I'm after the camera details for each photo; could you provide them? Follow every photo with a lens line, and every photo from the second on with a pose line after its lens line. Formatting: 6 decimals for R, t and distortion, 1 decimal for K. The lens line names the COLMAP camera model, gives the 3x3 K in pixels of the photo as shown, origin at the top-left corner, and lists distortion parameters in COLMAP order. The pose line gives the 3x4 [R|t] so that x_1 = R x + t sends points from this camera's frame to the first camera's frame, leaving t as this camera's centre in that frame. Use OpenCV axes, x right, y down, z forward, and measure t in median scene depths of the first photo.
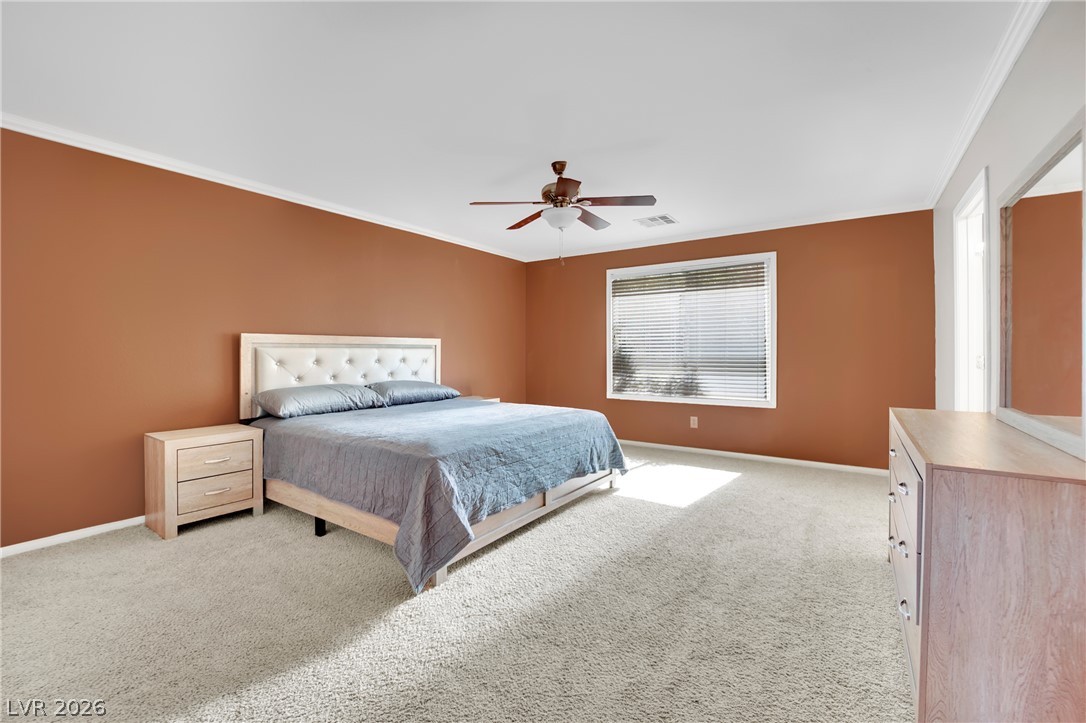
lens RADIAL K [[454.7, 0, 545.2], [0, 454.7, 356.8], [0, 0, 1]] dist [-0.003704, -0.000254]
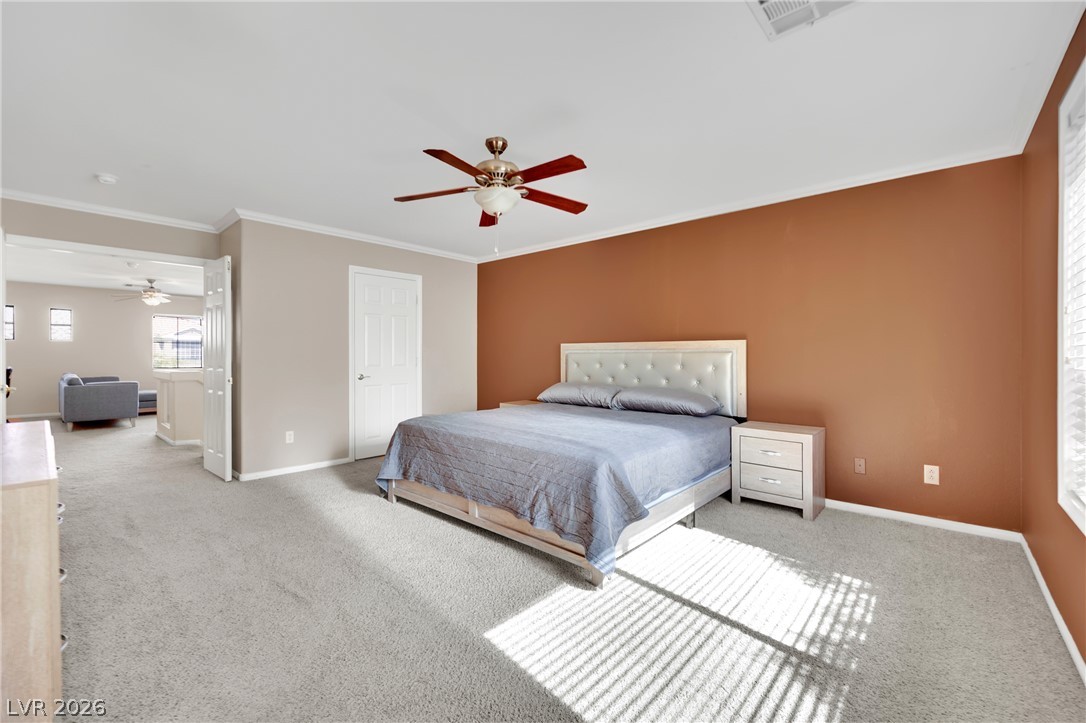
lens RADIAL K [[454.7, 0, 545.1], [0, 454.7, 359.2], [0, 0, 1]] dist [-0.003704, -0.000254]
pose [[-0.140424, 0.003829, -0.990084, 0.942673], [-0.007465, 0.999960, 0.004926, -0.014255], [0.990063, 0.008082, -0.140390, 1.285541]]
